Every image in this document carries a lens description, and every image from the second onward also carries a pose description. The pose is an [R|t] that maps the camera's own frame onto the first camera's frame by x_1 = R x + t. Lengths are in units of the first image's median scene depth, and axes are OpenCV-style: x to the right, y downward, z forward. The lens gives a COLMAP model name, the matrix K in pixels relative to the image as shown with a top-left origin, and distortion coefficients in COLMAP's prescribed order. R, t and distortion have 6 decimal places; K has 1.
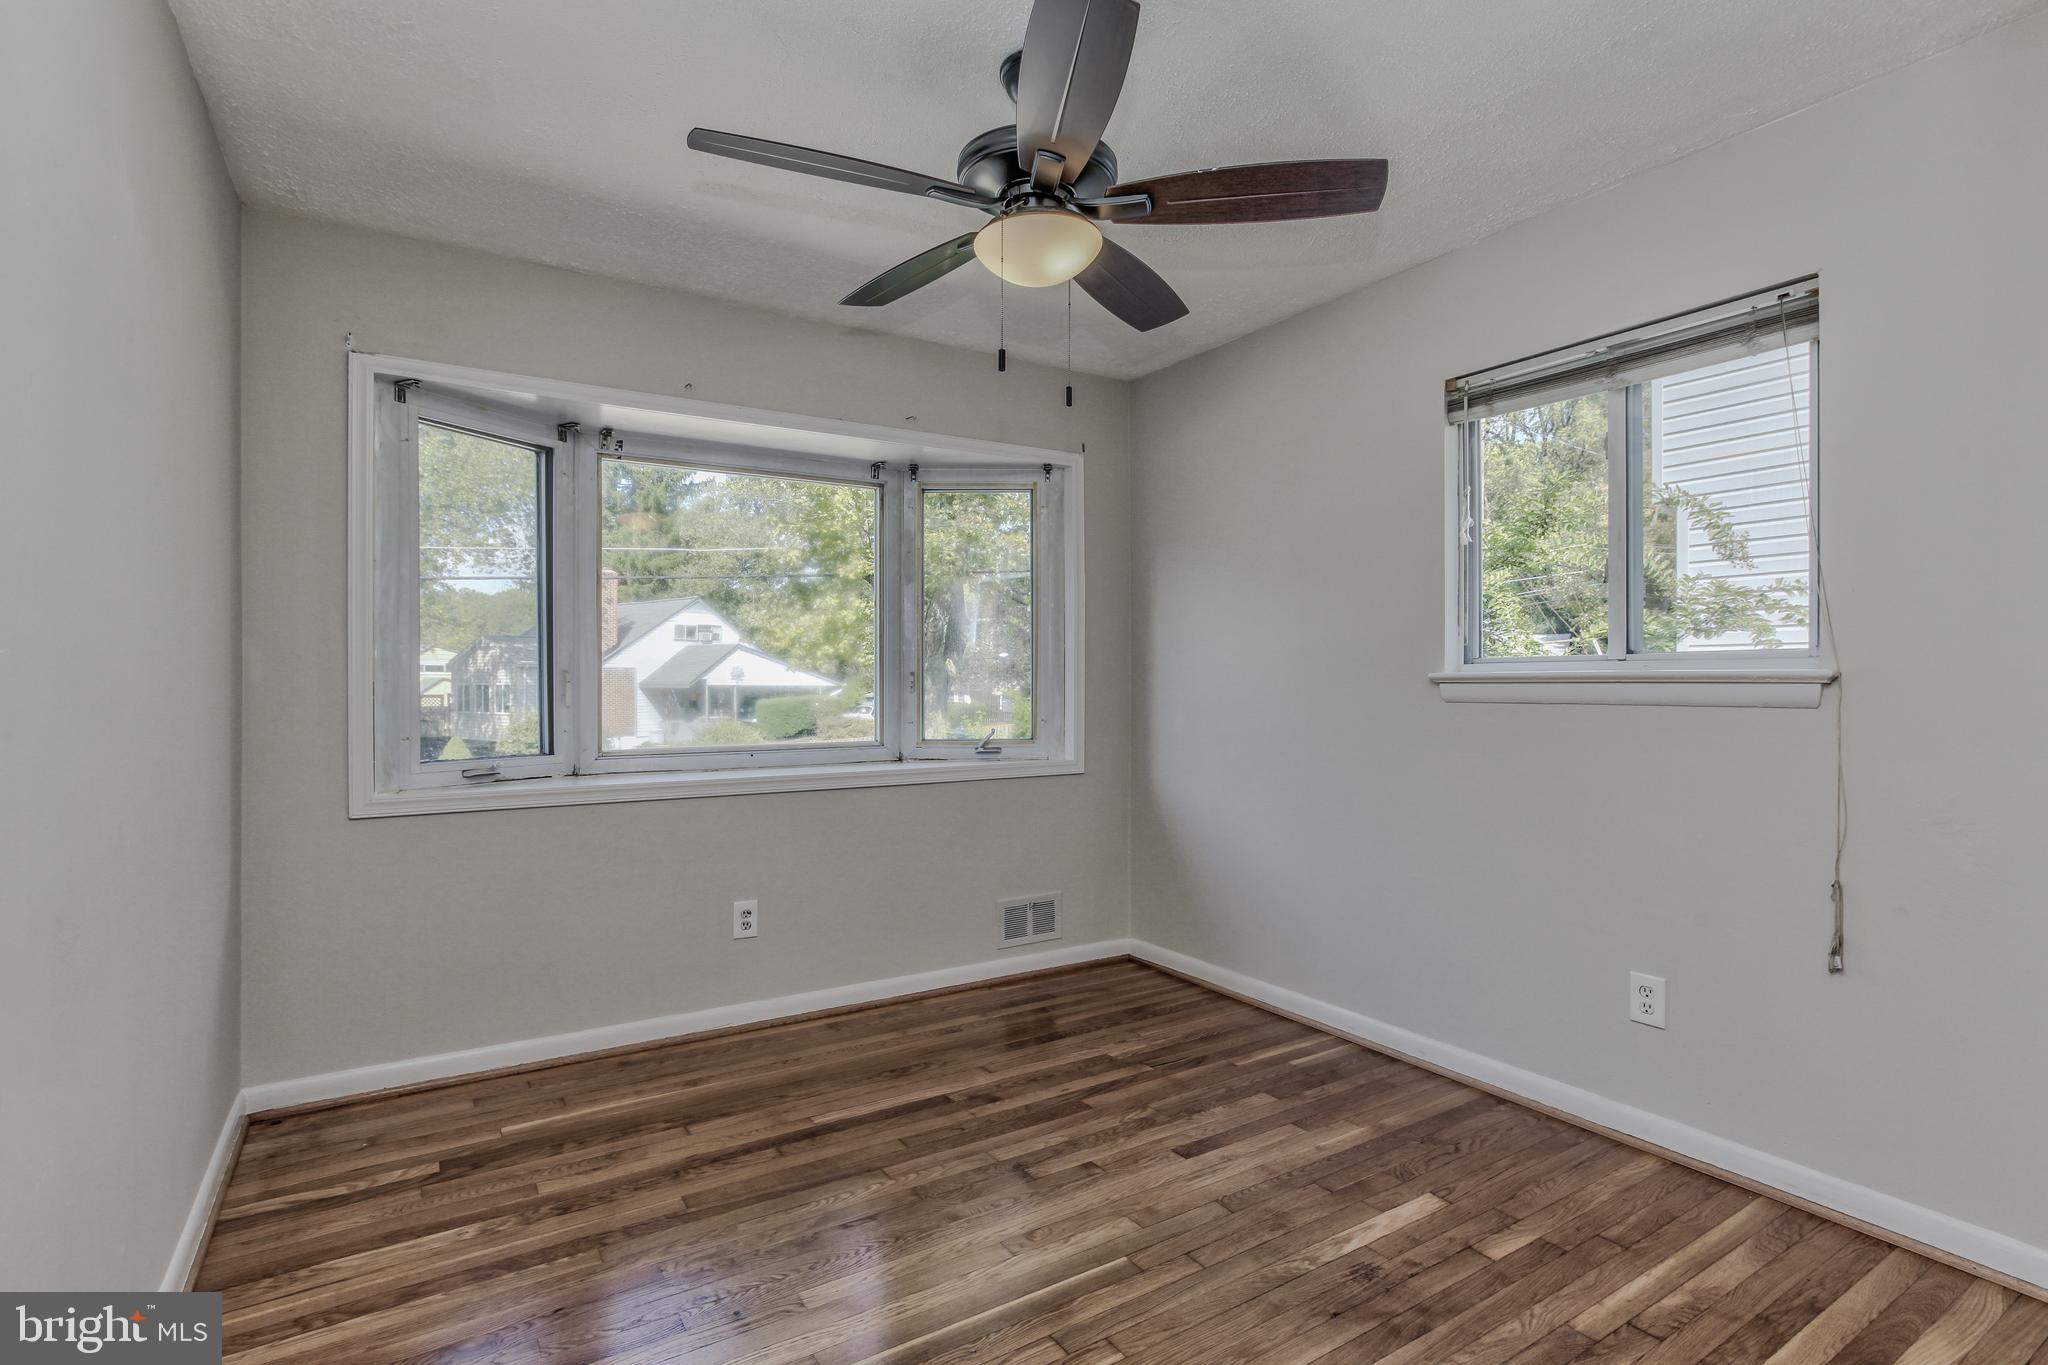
lens RADIAL K [[981.1, 0, 1024.0], [0, 981.1, 682.5], [0, 0, 1]] dist [-0.001979, -0.000031]
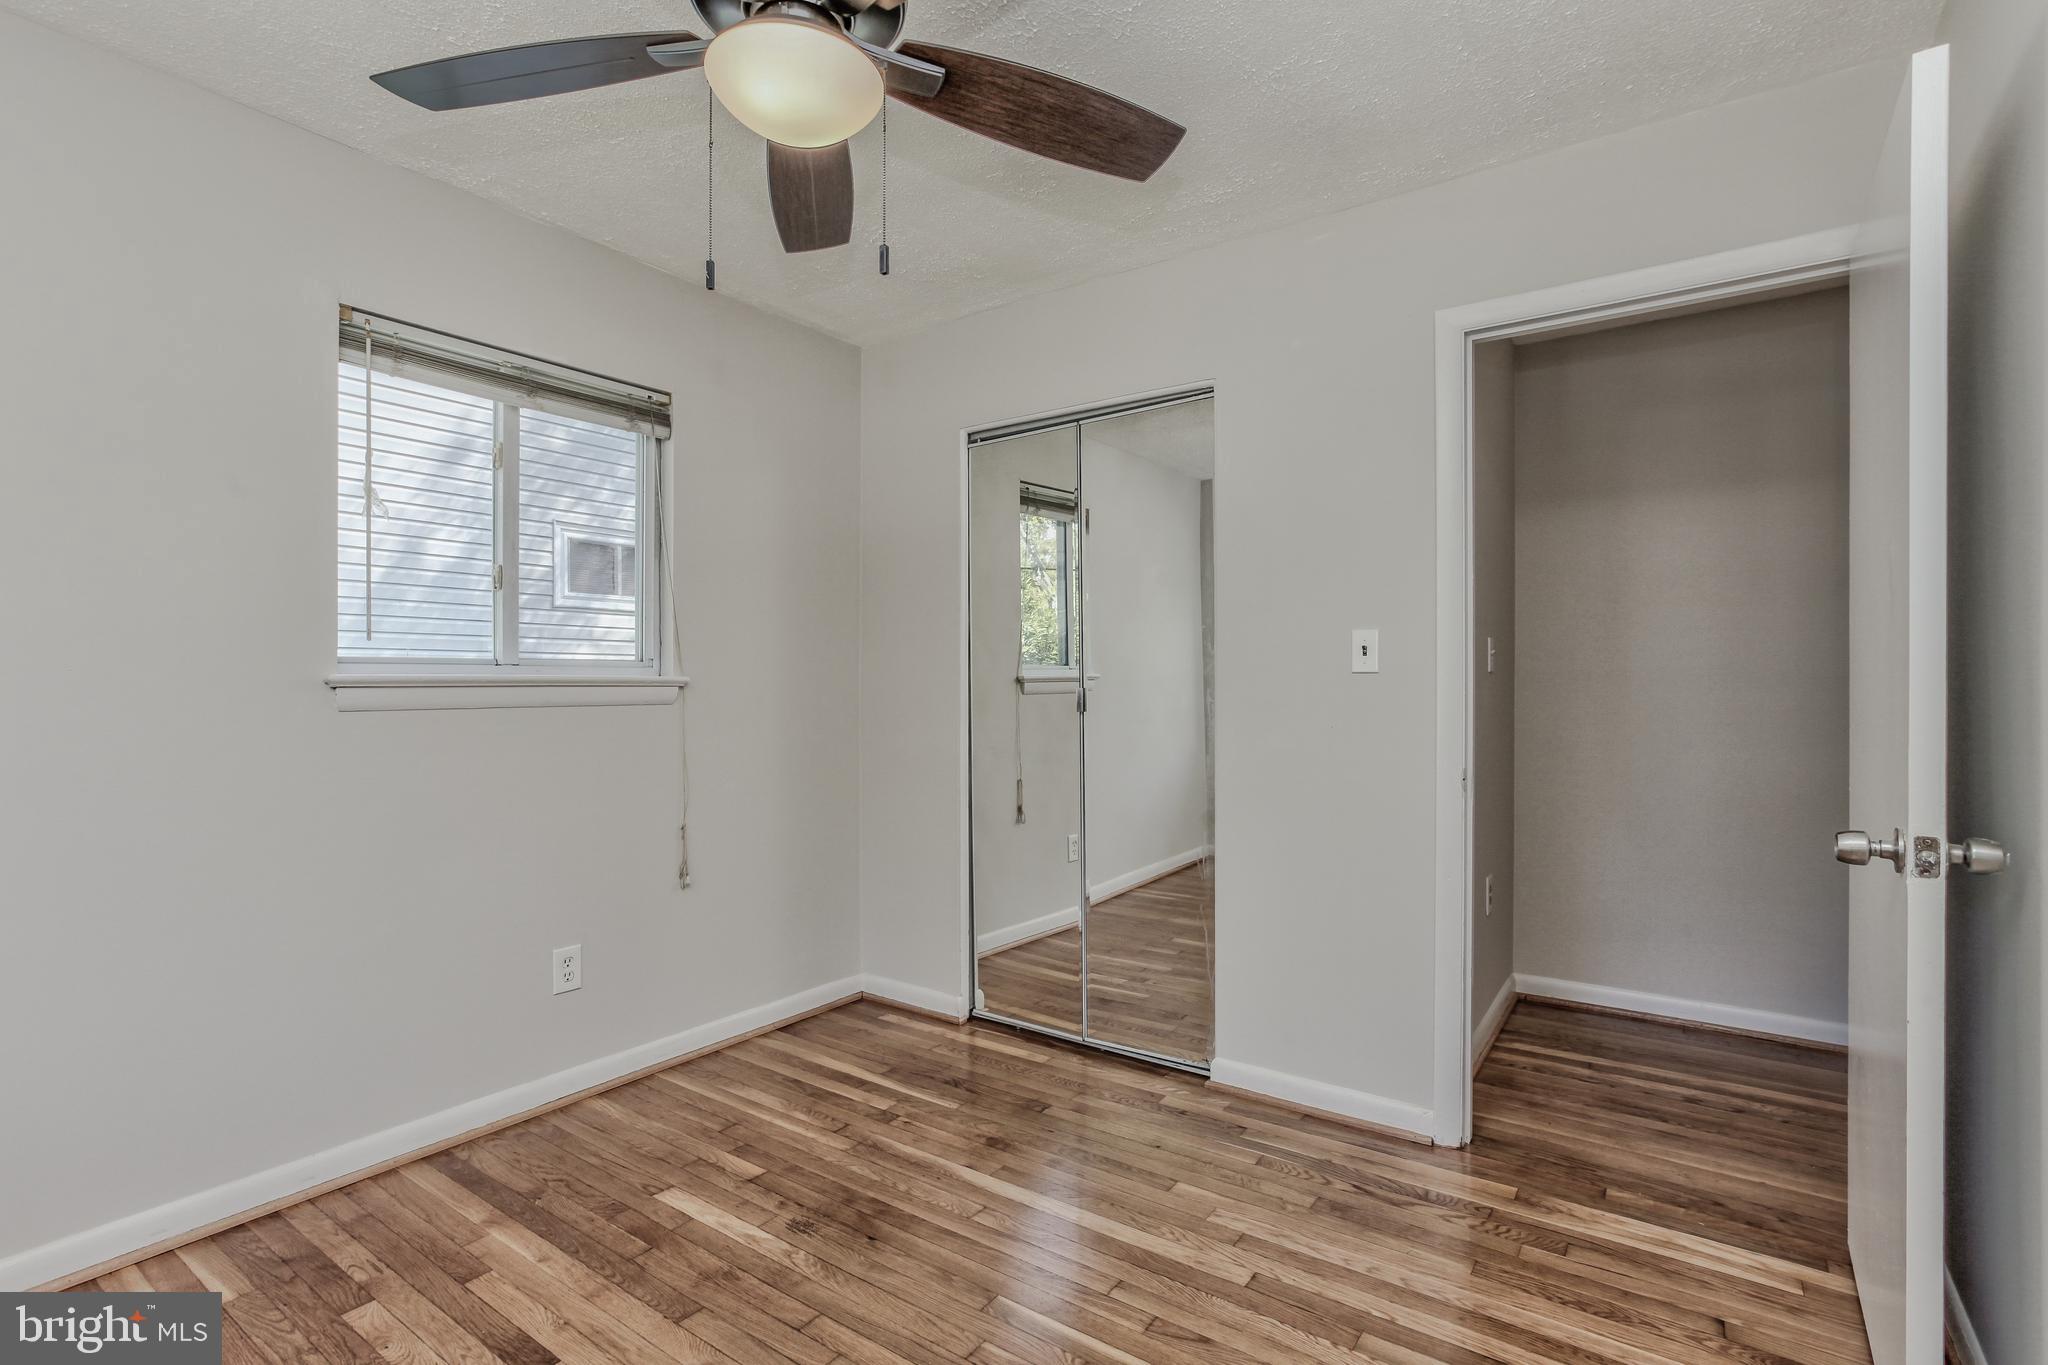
lens RADIAL K [[981.1, 0, 1024.0], [0, 981.1, 682.5], [0, 0, 1]] dist [-0.001979, -0.000031]
pose [[-0.368290, 0.002287, 0.929708, -0.671090], [0.001462, 0.999997, -0.001881, -0.001558], [-0.929710, 0.000667, -0.368293, 1.034698]]
